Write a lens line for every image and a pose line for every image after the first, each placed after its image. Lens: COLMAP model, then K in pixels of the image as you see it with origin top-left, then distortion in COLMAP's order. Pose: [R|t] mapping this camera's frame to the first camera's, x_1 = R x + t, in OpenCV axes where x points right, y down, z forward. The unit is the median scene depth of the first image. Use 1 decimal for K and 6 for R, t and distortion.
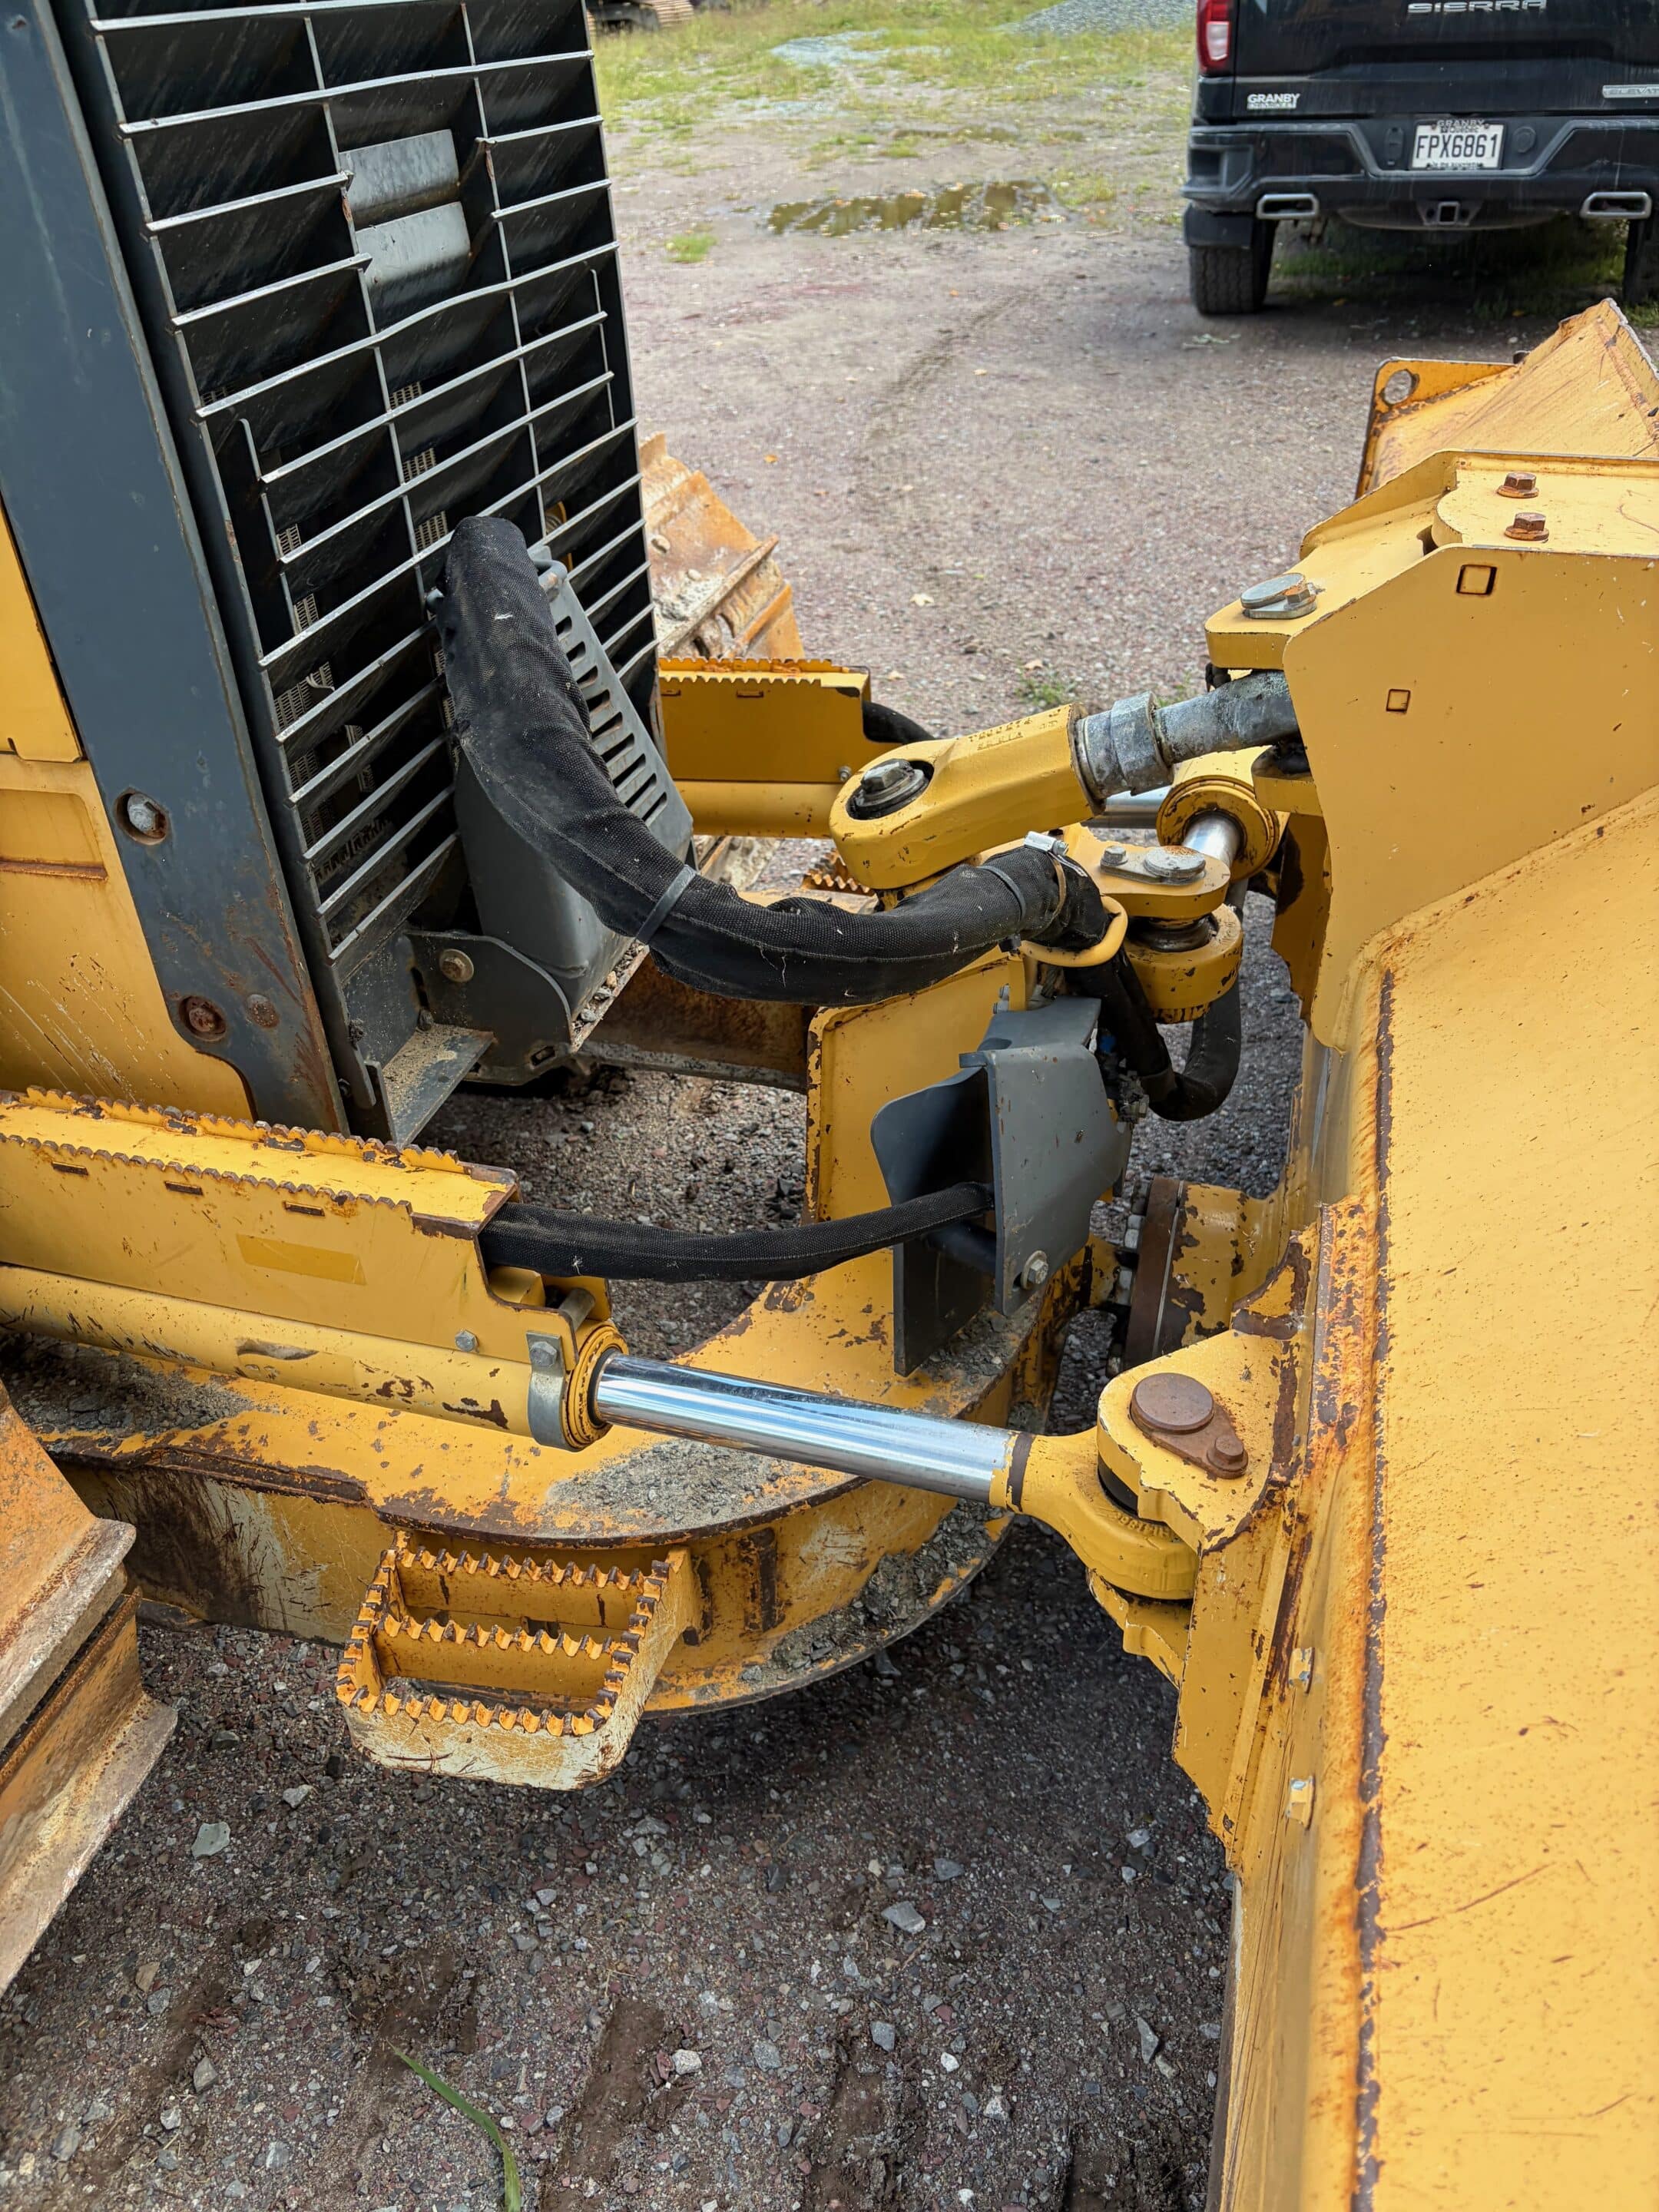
lens RADIAL K [[1668.7, 0, 829.5], [0, 1668.7, 1106.0], [0, 0, 1]] dist [0.069569, -0.088253]
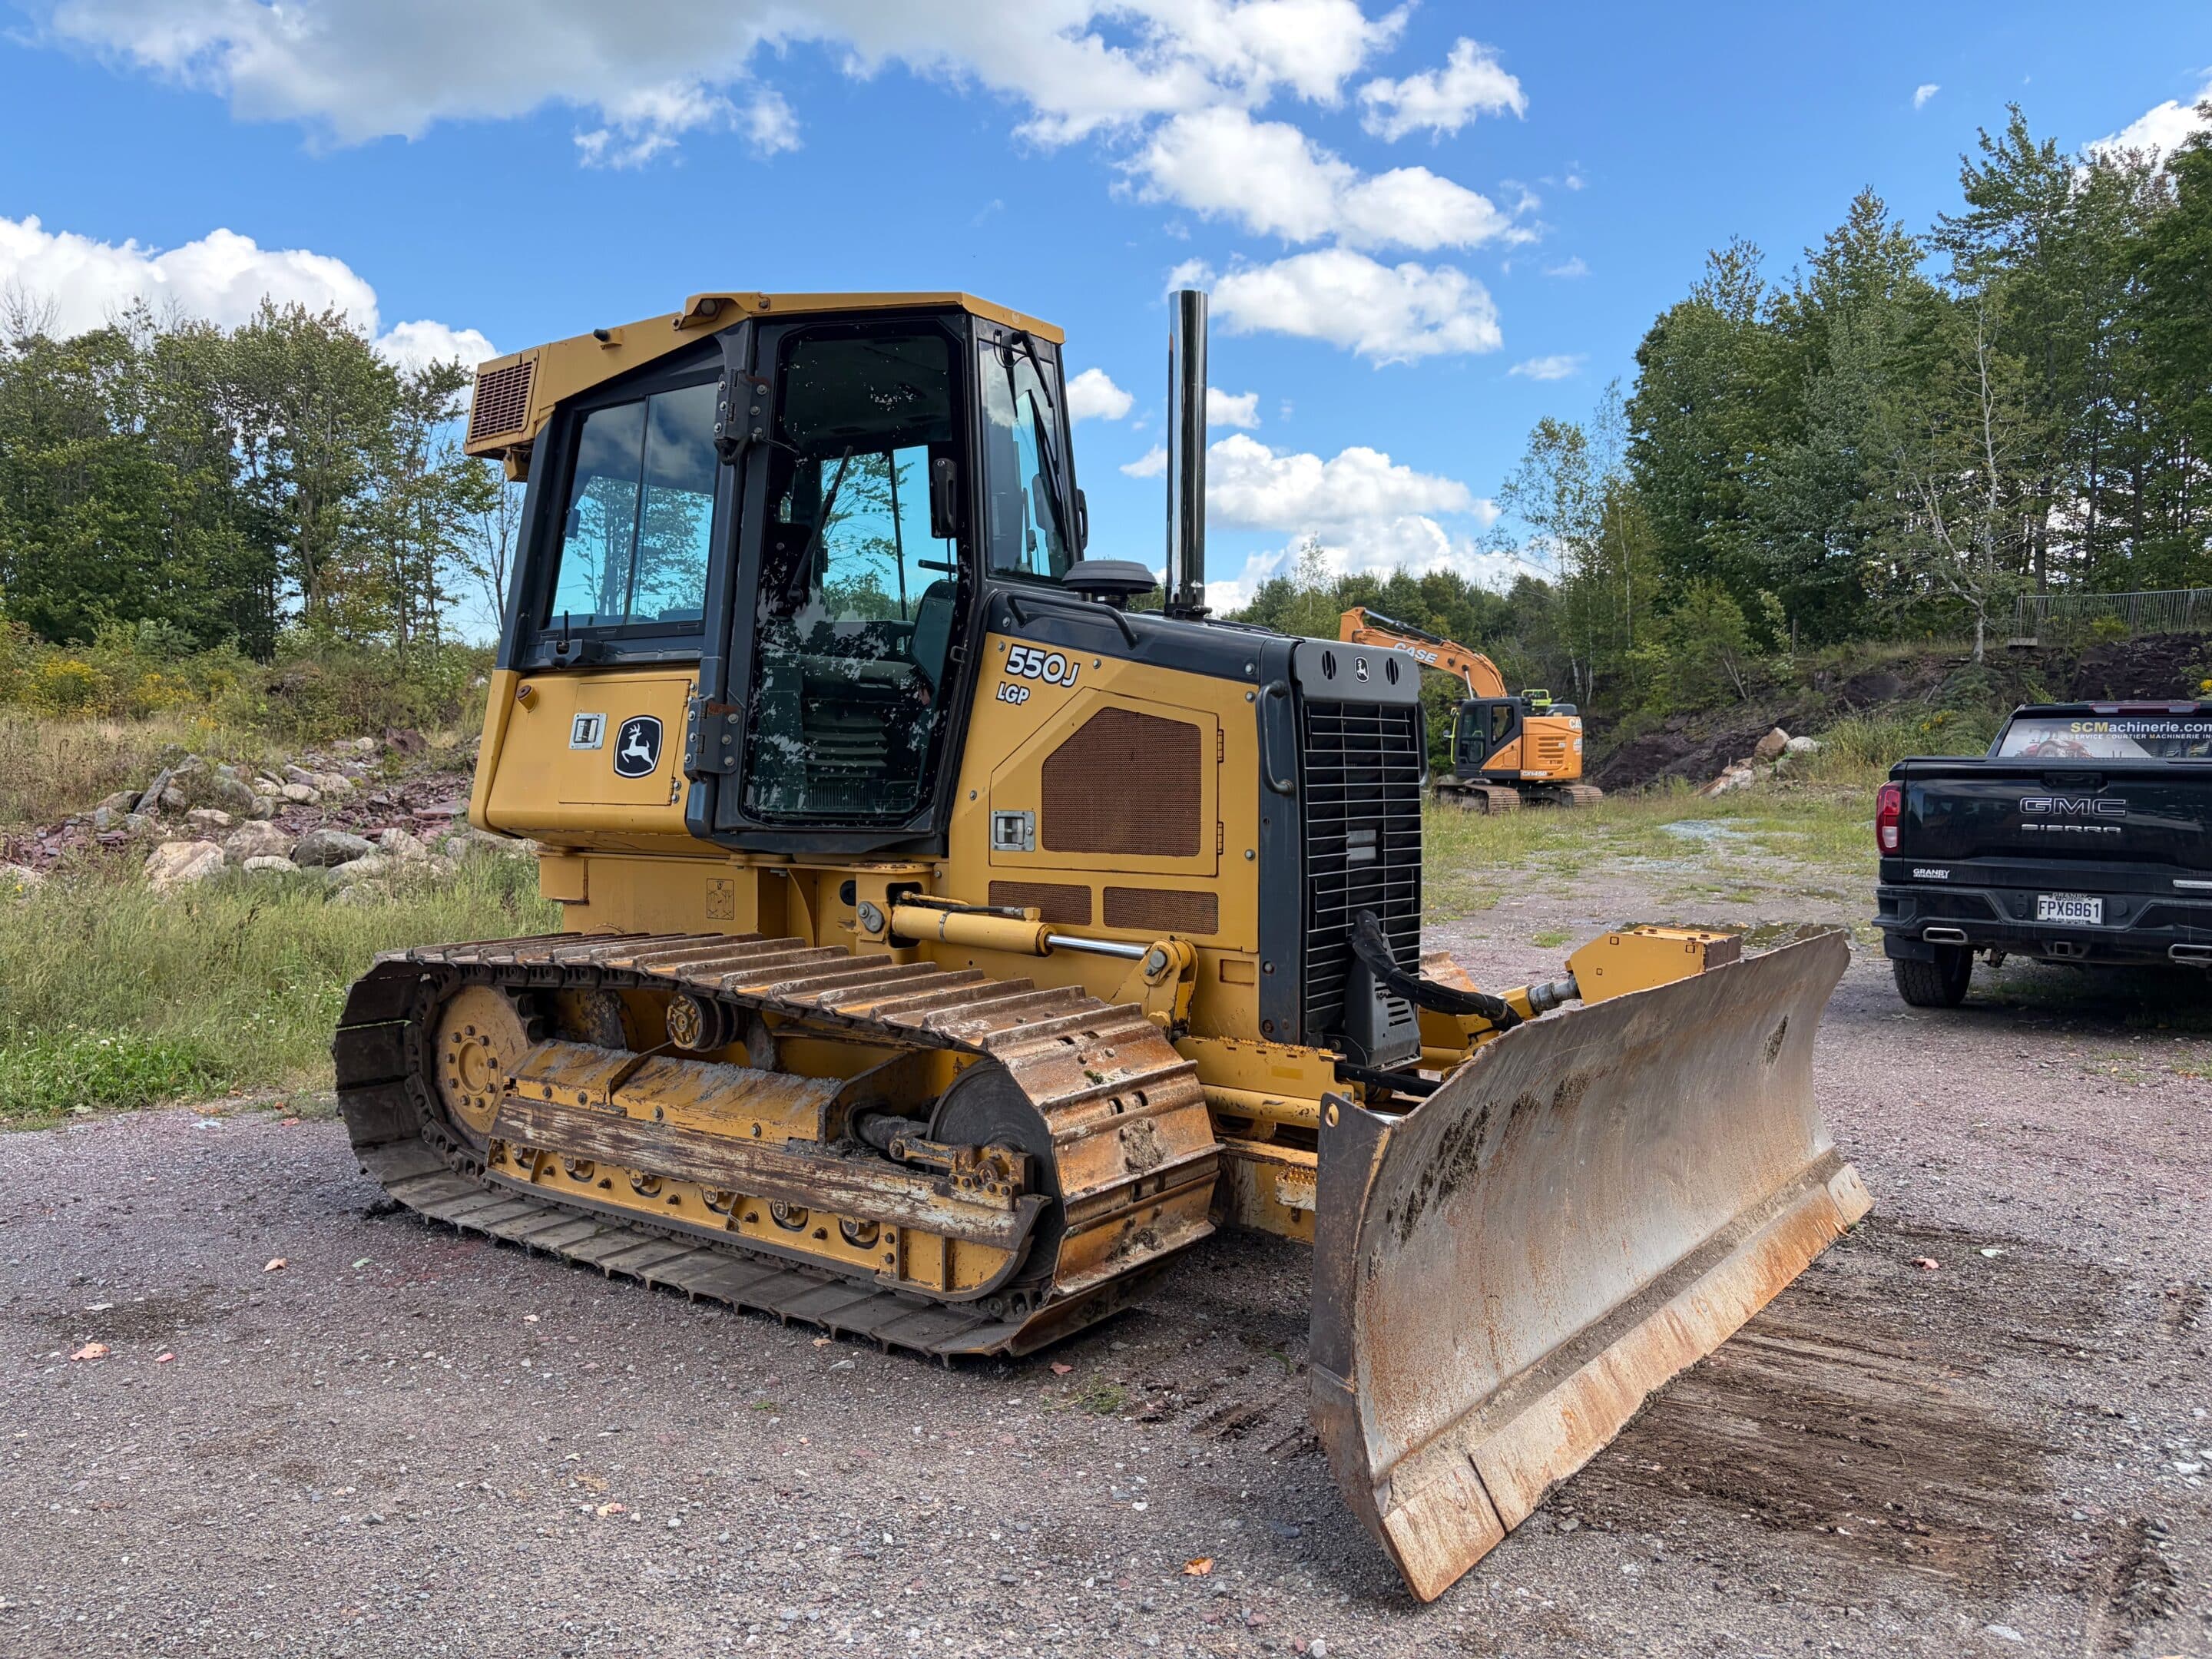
lens RADIAL K [[1668.7, 0, 1103.6], [0, 1668.7, 815.6], [0, 0, 1]] dist [0.069569, -0.088253]
pose [[0.930573, 0.064992, -0.360292, 0.113462], [-0.245023, 0.841782, -0.481006, 0.275301], [0.272025, 0.535891, 0.799264, -0.444534]]
